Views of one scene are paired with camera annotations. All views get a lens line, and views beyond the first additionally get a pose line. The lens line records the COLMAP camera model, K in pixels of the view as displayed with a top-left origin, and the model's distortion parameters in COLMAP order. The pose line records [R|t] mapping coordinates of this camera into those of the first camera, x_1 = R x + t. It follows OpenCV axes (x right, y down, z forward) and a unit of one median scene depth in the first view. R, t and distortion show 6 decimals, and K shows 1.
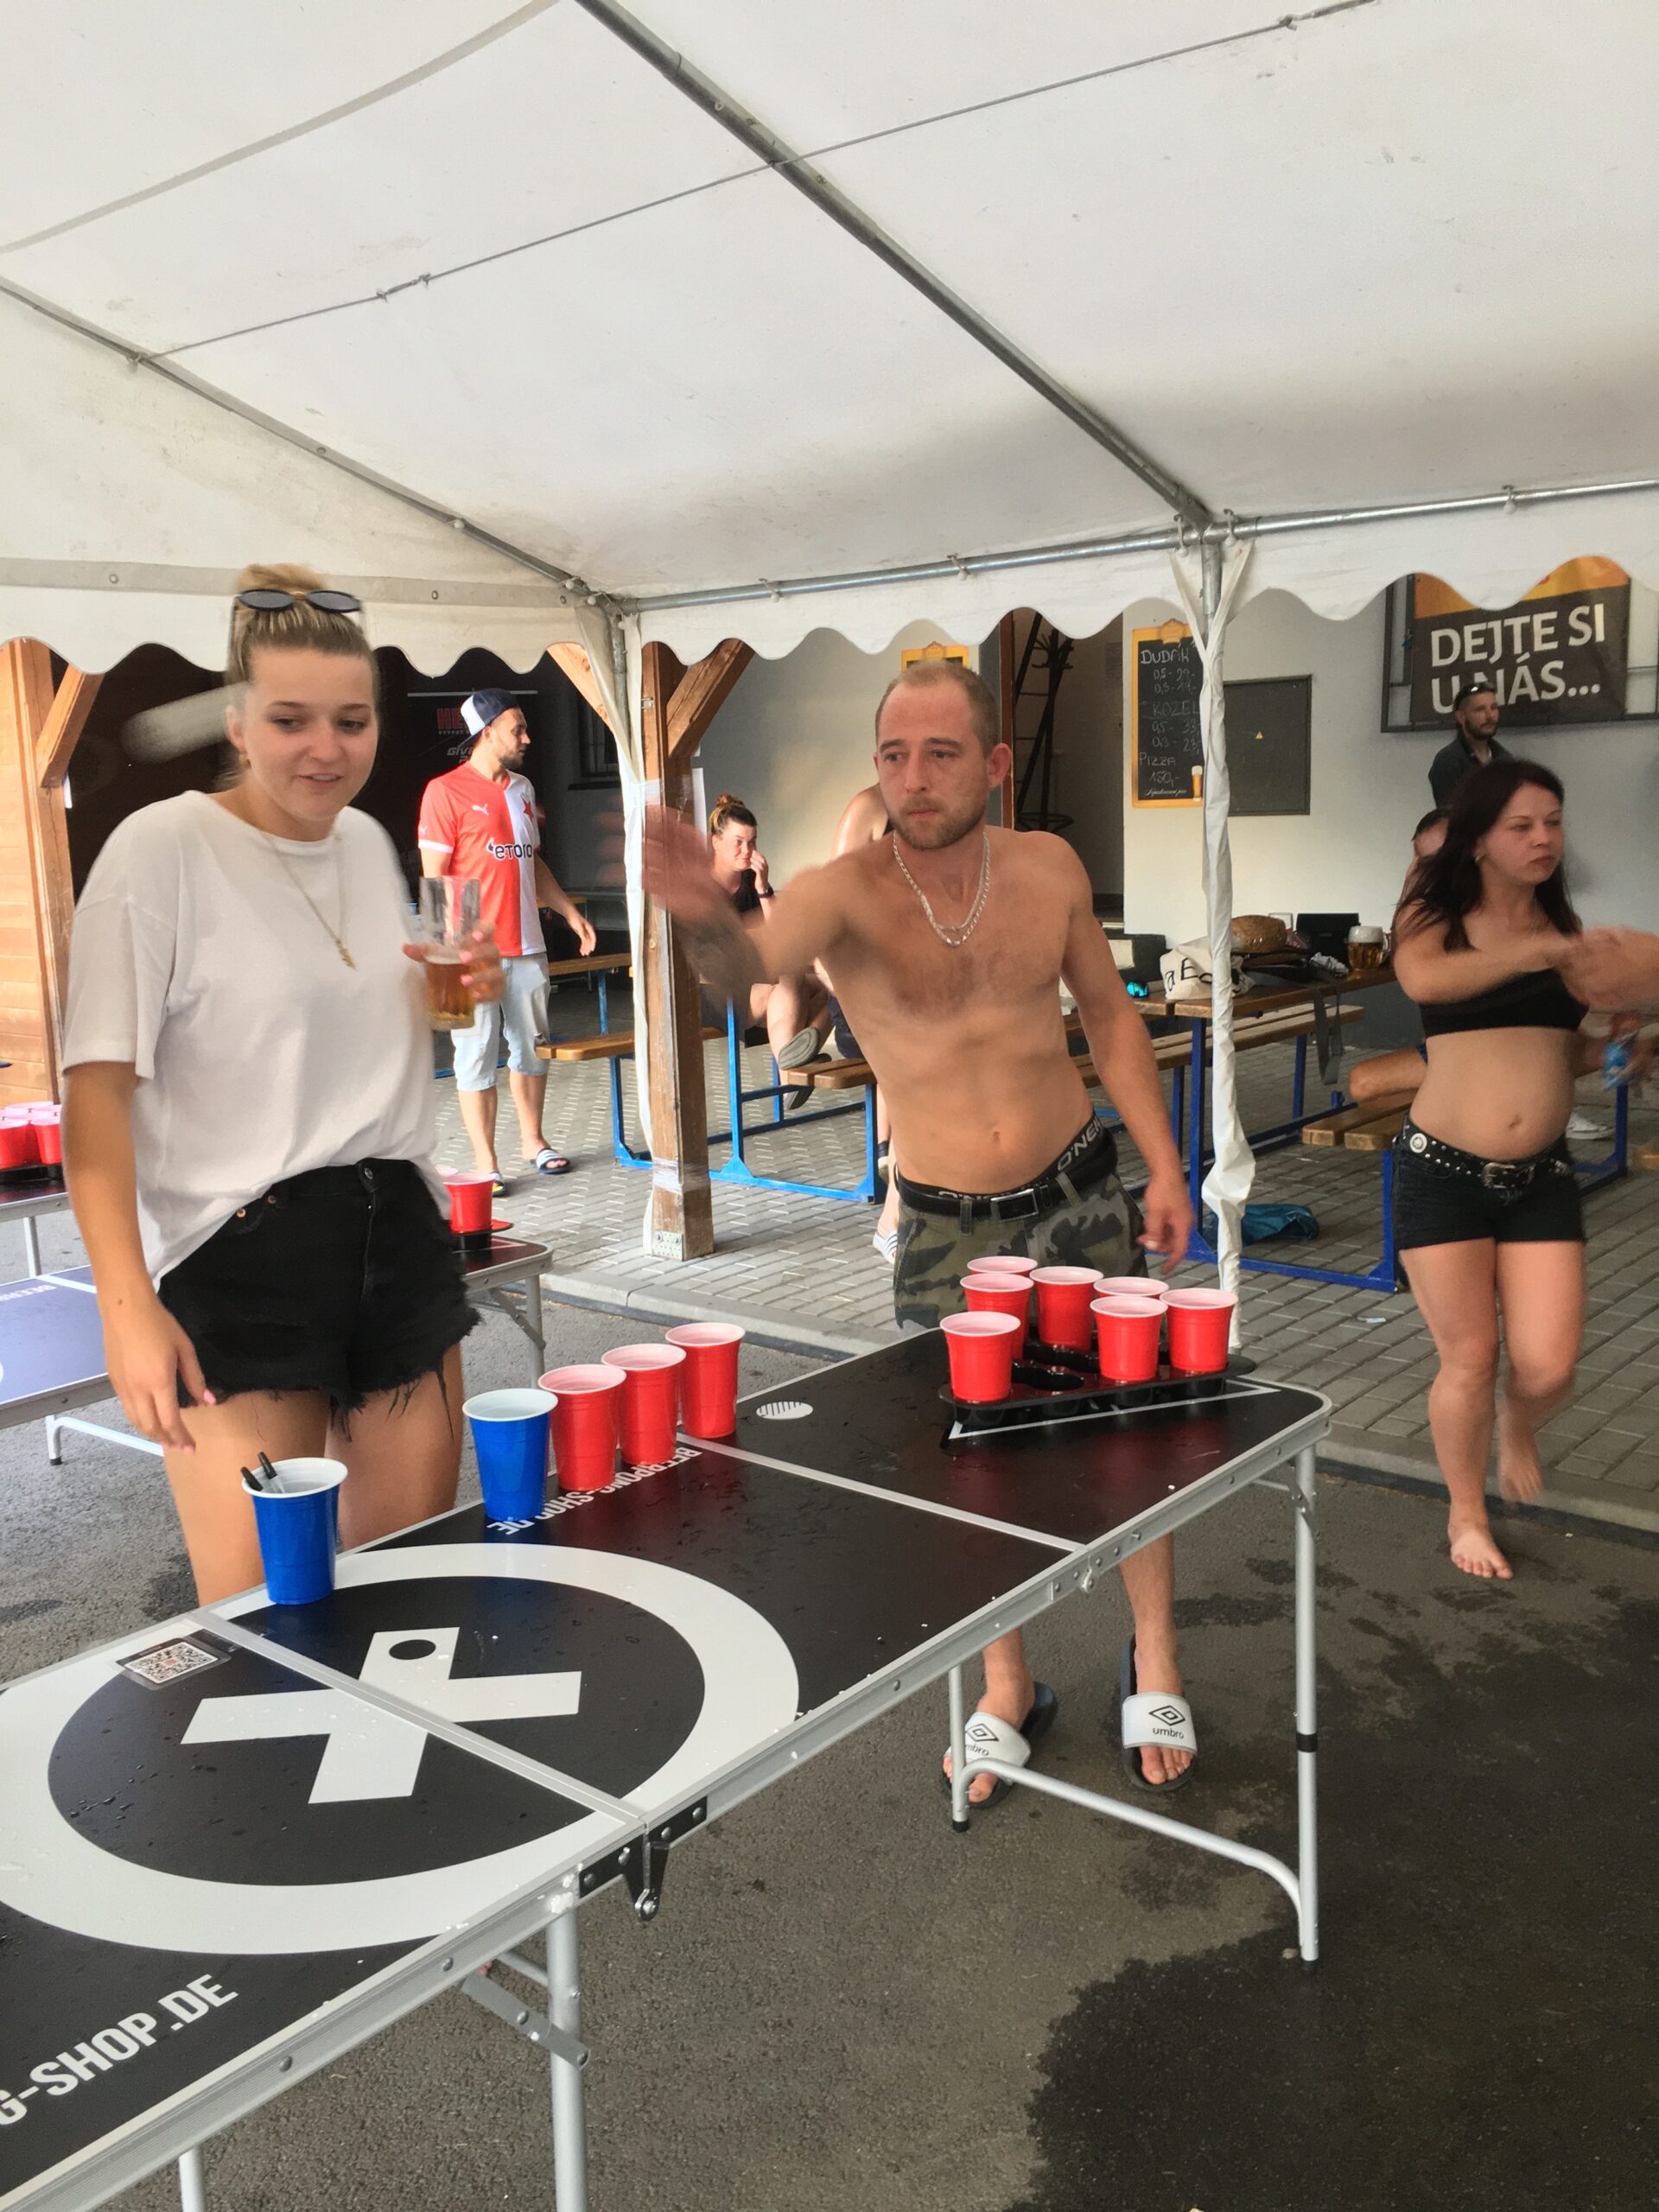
lens RADIAL K [[1870.3, 0, 828.3], [0, 1870.3, 1110.0], [0, 0, 1]] dist [0.089125, -0.111316]
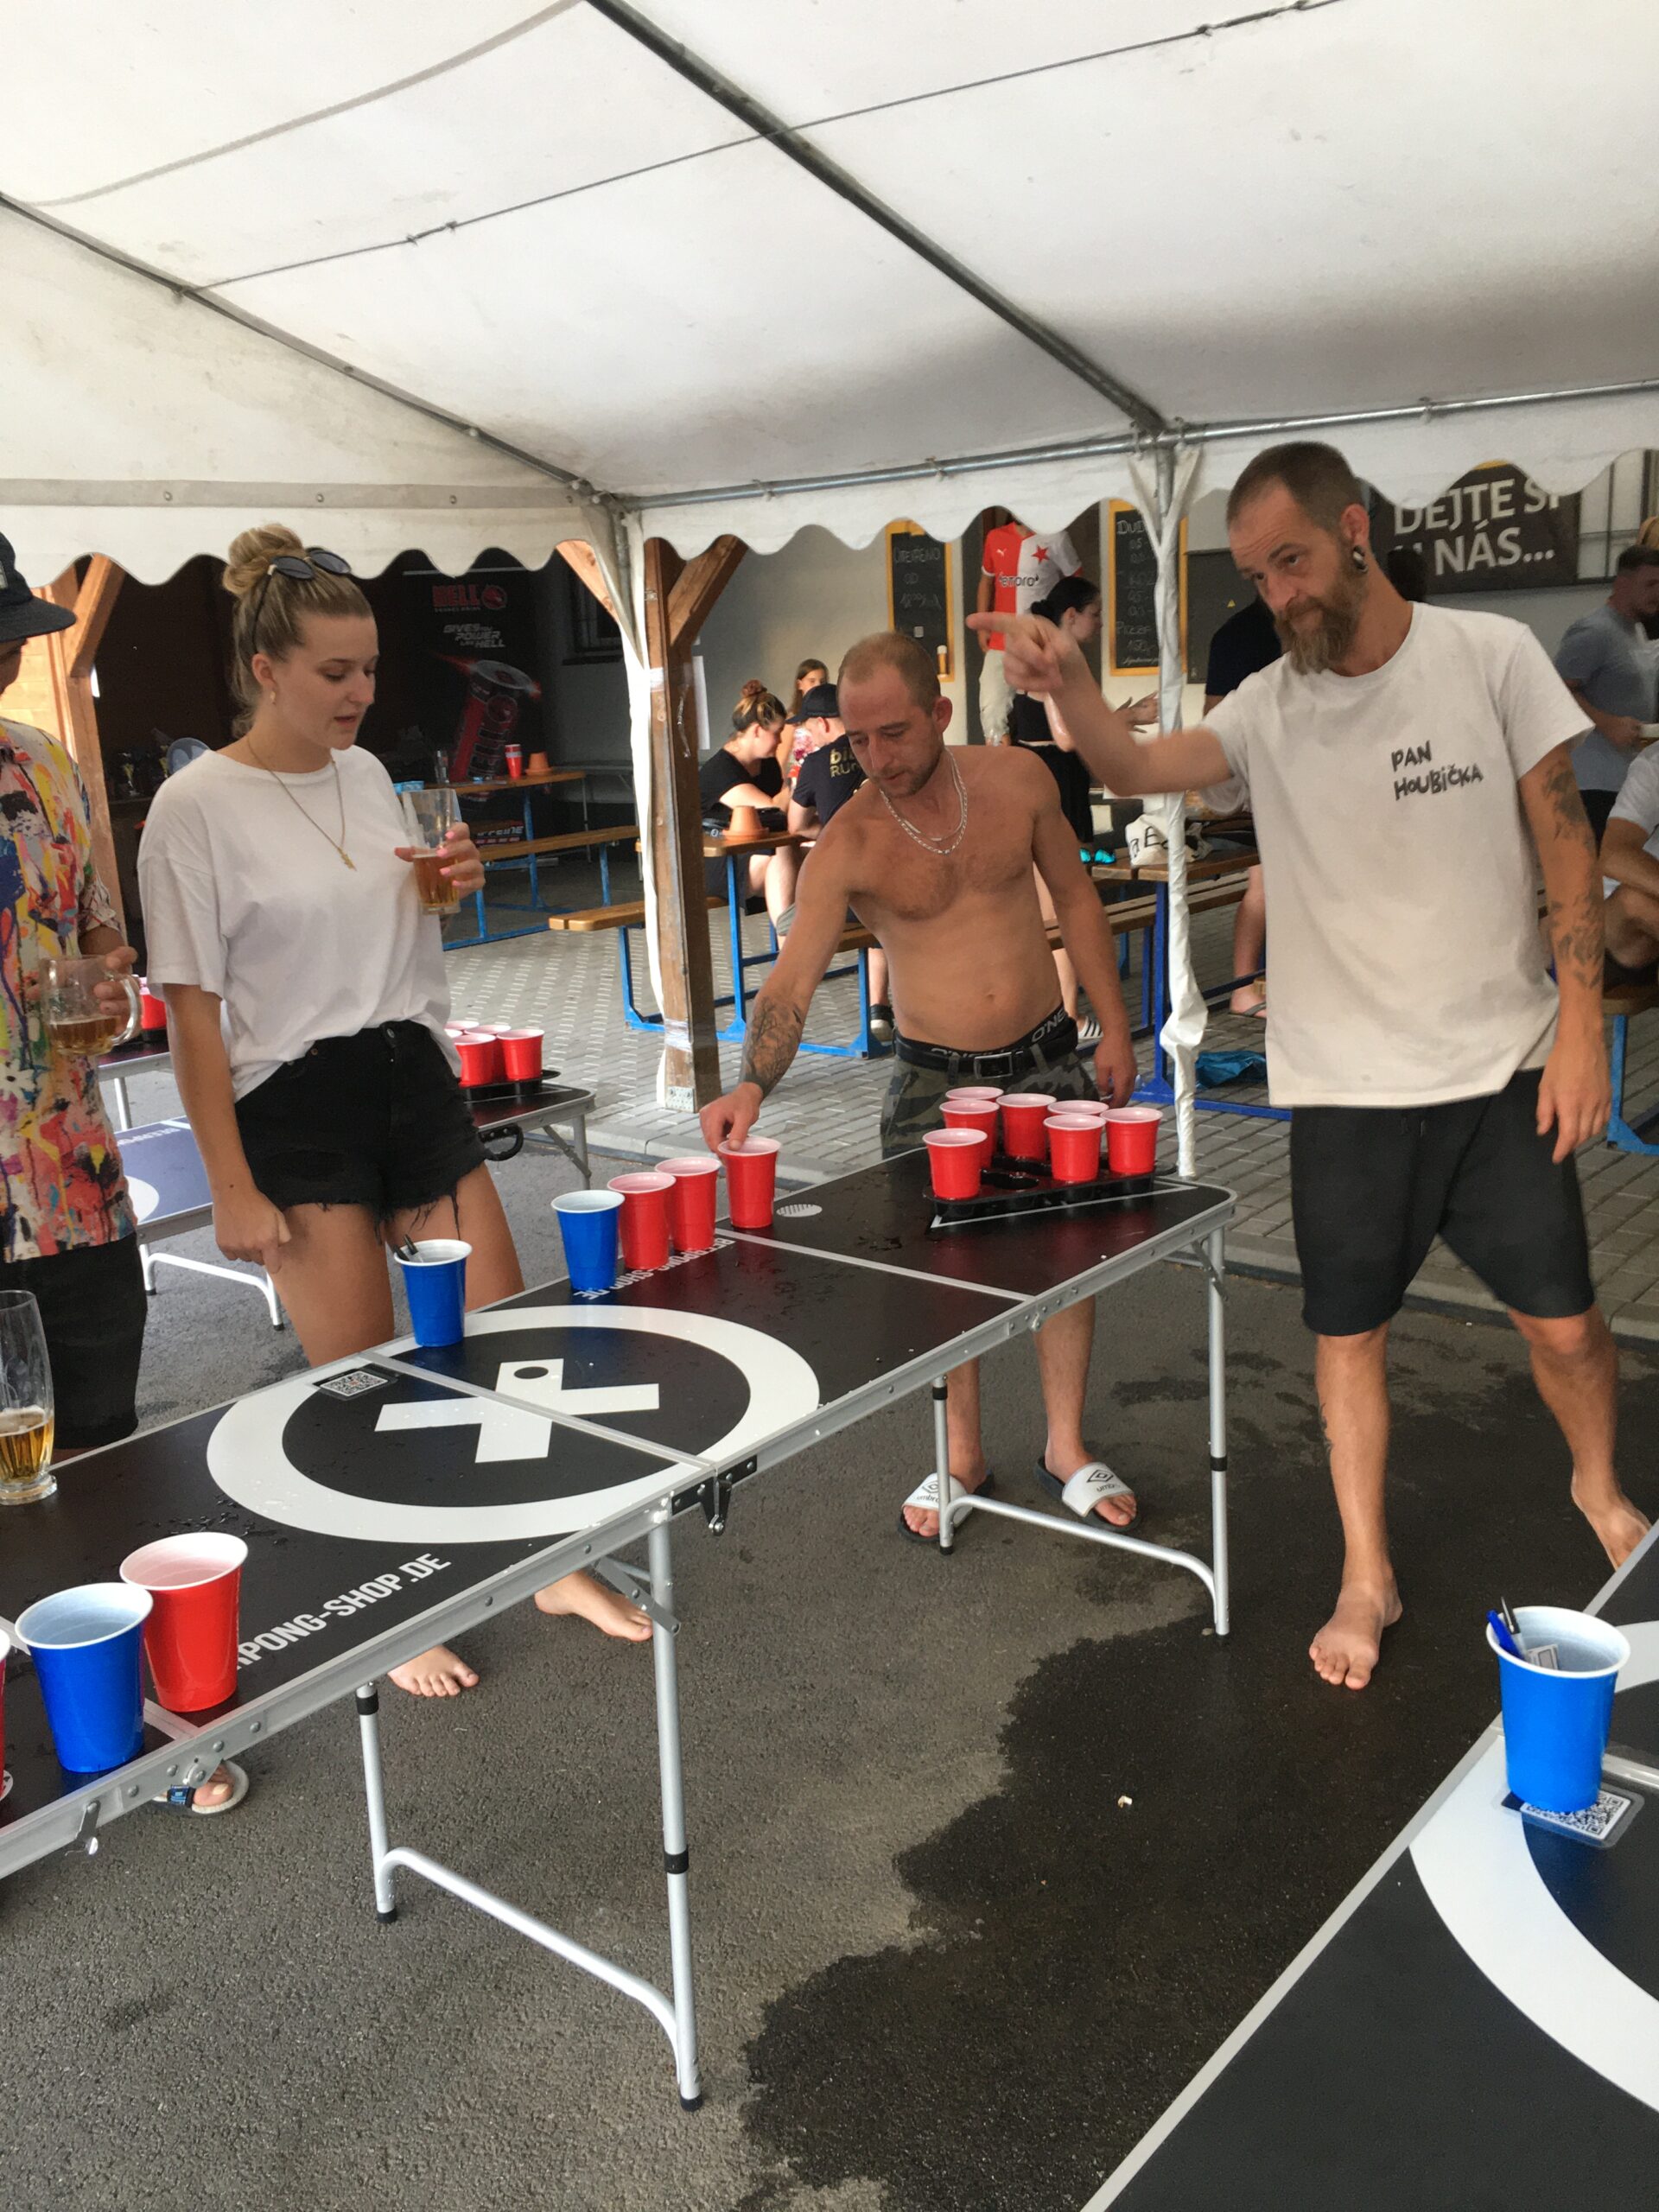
lens RADIAL K [[1870.3, 0, 826.0], [0, 1870.3, 1110.6], [0, 0, 1]] dist [0.089125, -0.111316]
pose [[0.999838, -0.017916, 0.001930, -0.004106], [0.017731, 0.997261, 0.071804, 0.003152], [-0.003212, -0.071759, 0.997417, -0.144993]]
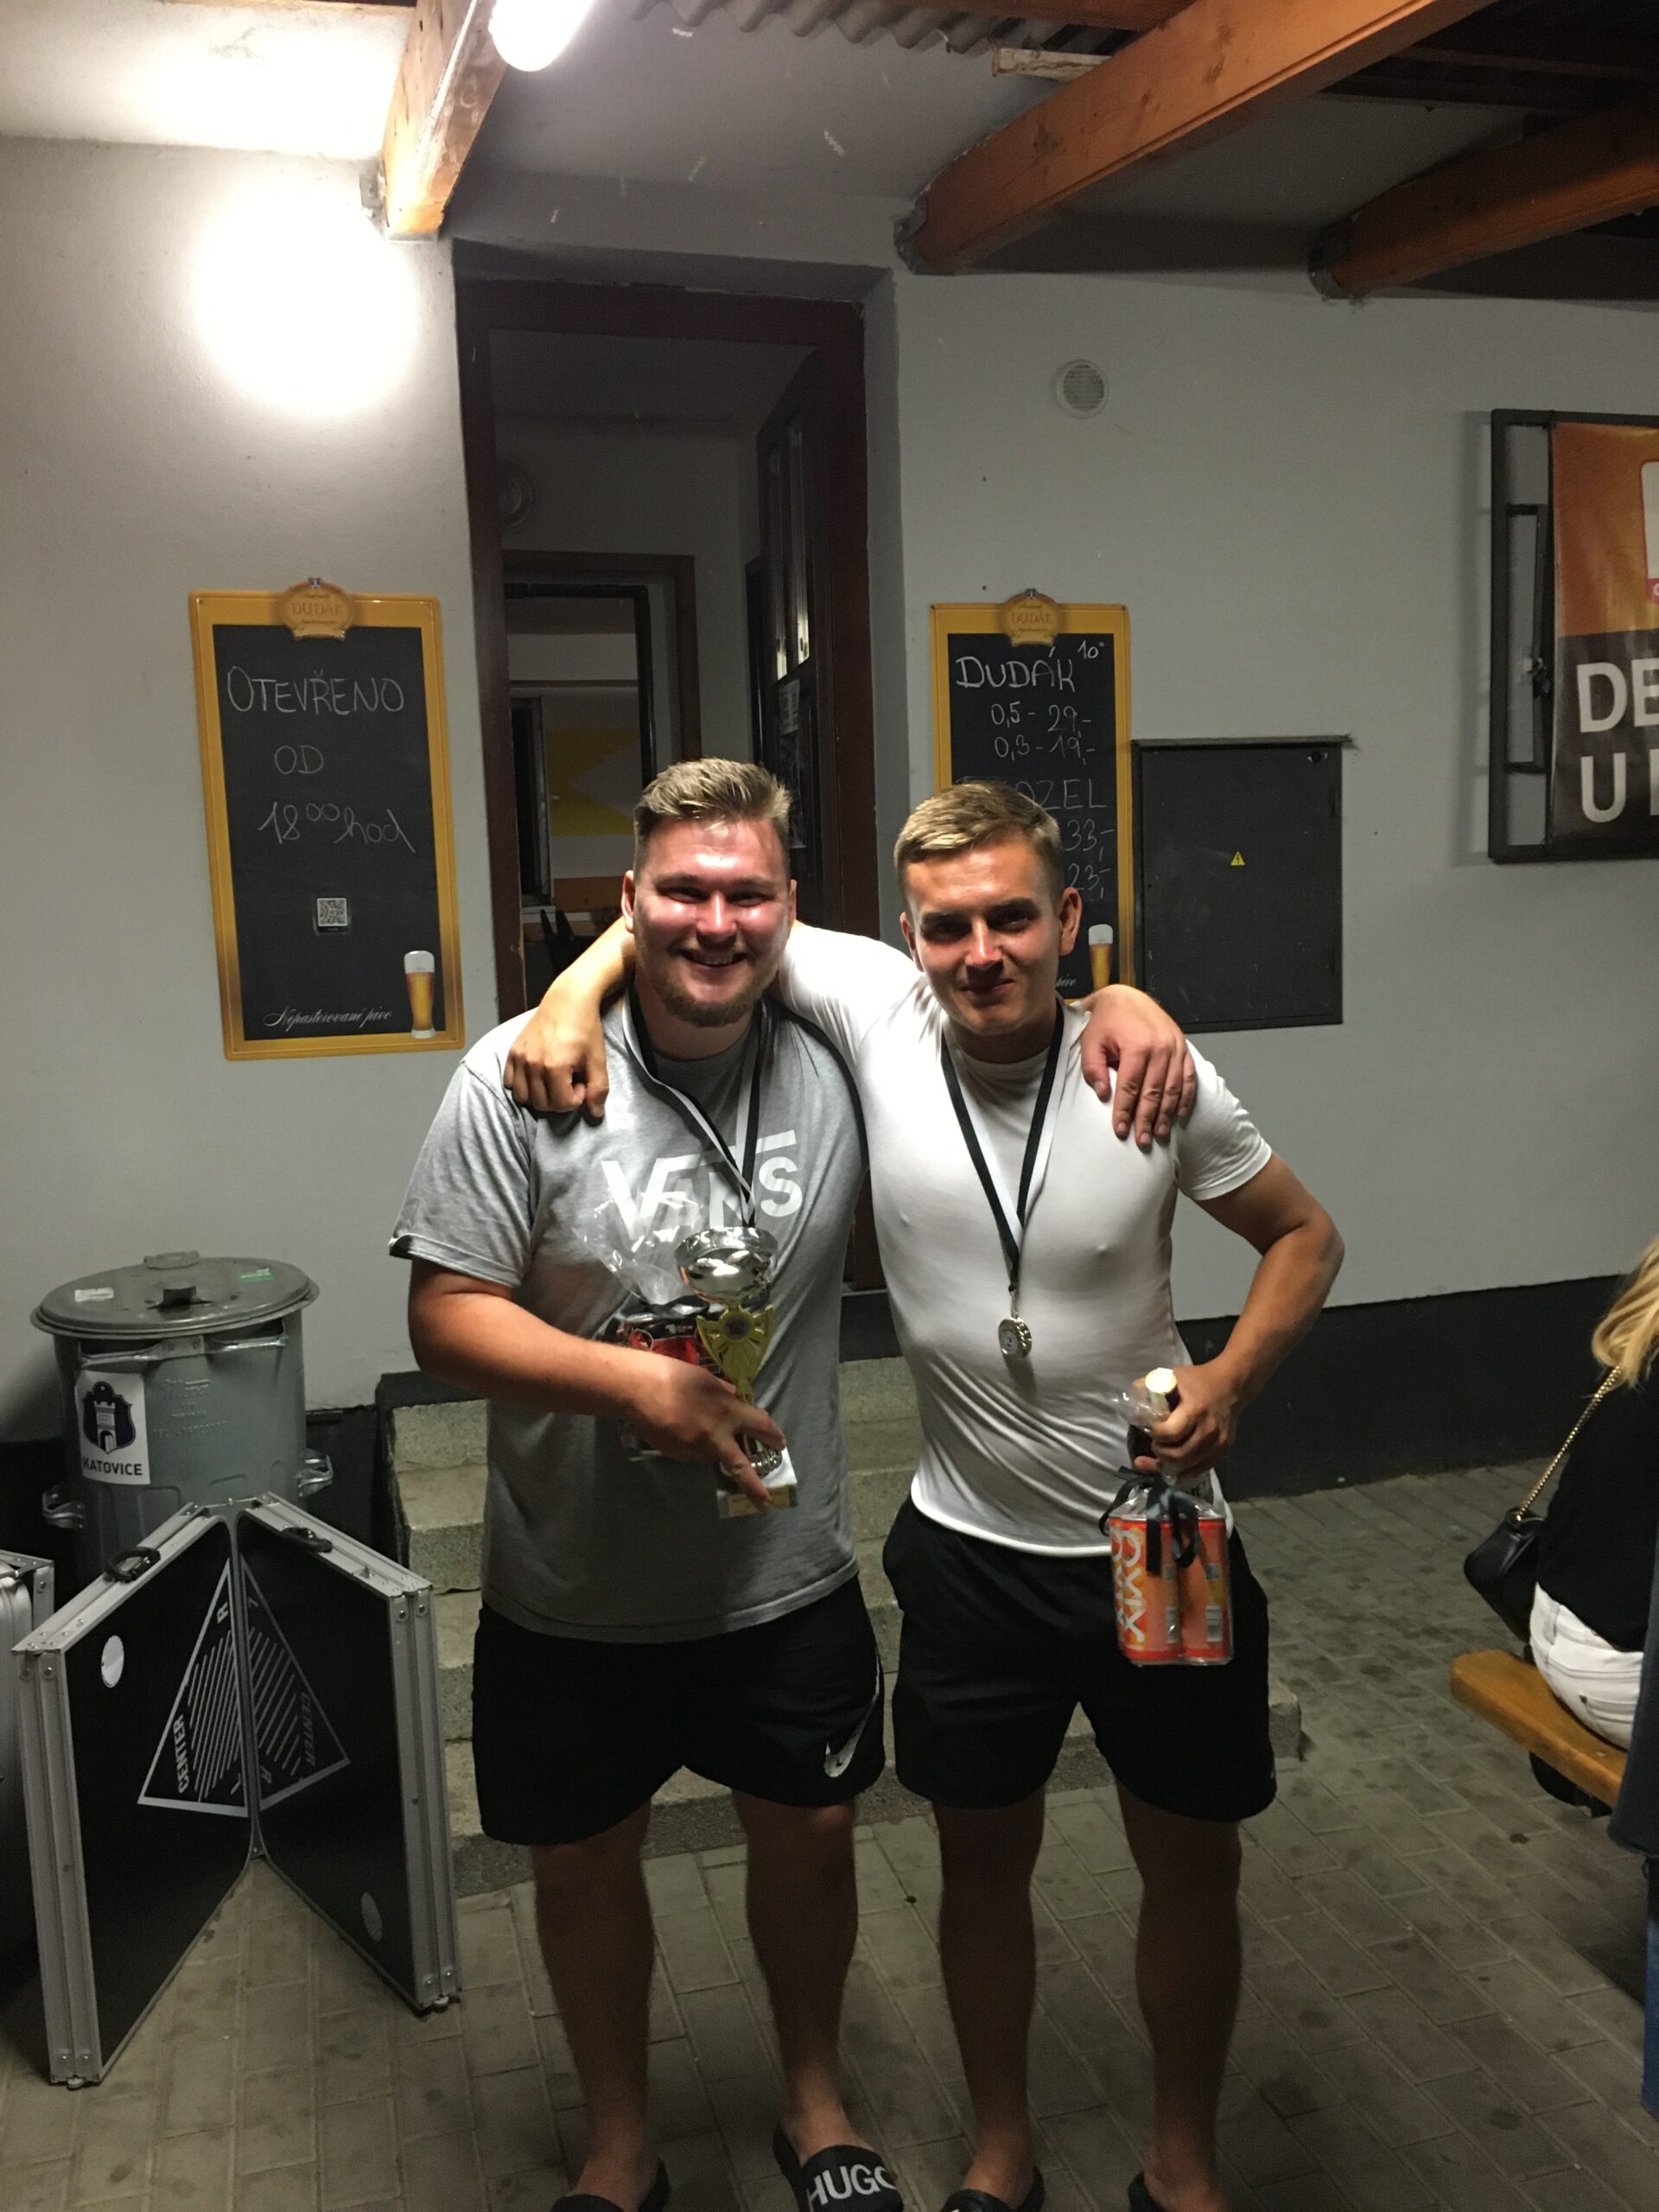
lens RADIAL K [[1870.3, 0, 833.1], [0, 1870.3, 1112.3], [0, 0, 1]] dist [0.089125, -0.111316]
pose [[0.551375, -0.097201, 0.828575, -0.546218], [0.153279, 0.988085, 0.013913, -0.403547], [-0.820055, 0.119332, 0.559705, 2.106288]]
